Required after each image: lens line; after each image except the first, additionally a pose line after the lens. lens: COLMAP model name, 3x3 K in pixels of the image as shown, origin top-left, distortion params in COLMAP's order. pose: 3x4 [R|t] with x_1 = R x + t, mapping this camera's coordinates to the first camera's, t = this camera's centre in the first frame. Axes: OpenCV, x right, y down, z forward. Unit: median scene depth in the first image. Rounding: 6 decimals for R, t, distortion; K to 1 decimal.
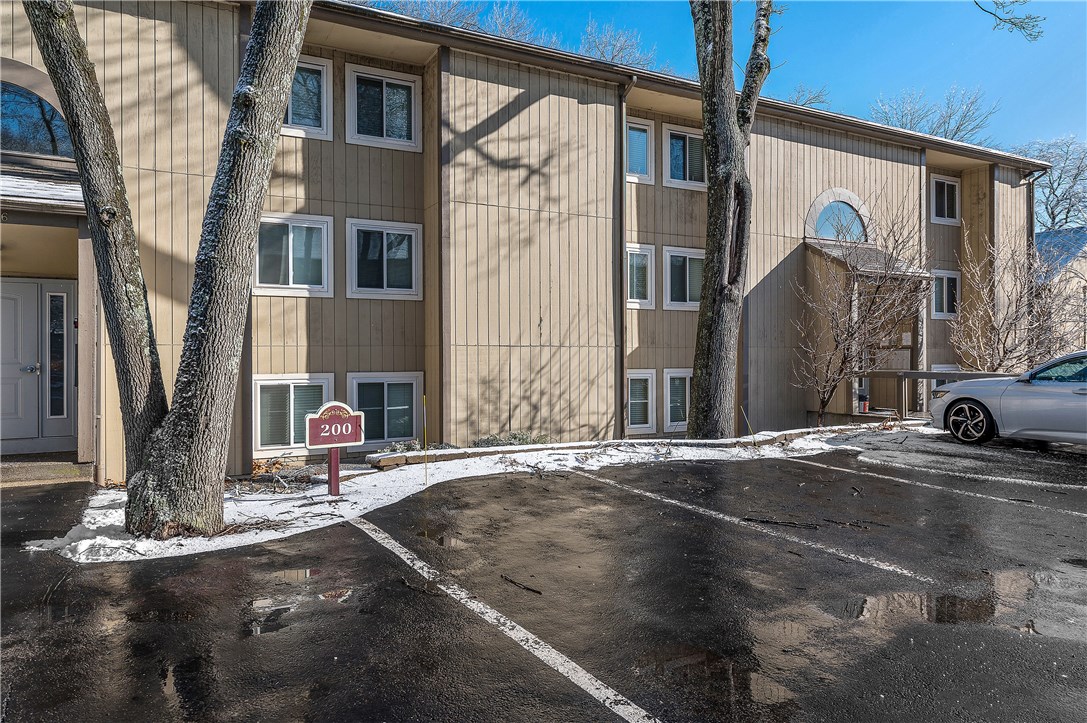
lens RADIAL K [[729.0, 0, 538.3], [0, 729.0, 360.8], [0, 0, 1]] dist [0.010966, 0.011851]
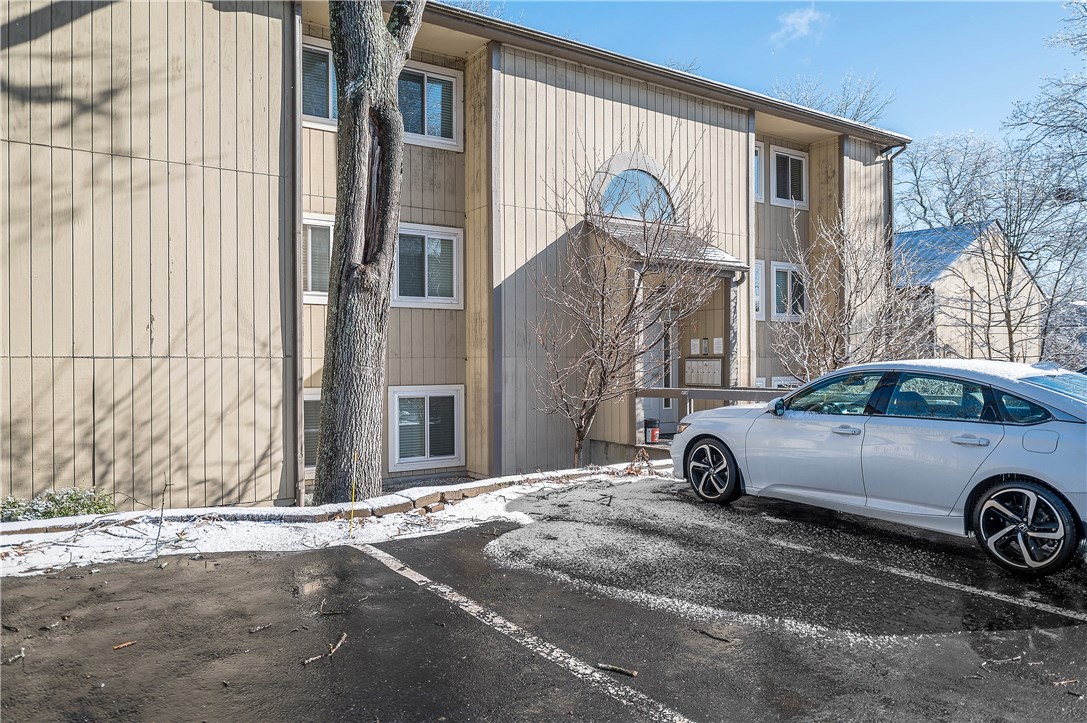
lens RADIAL K [[729.0, 0, 549.9], [0, 729.0, 362.3], [0, 0, 1]] dist [0.010966, 0.011851]
pose [[0.997302, -0.001599, 0.073384, 0.269545], [0.001958, 0.999986, -0.004826, -0.008932], [-0.073375, 0.004957, 0.997292, 0.236151]]
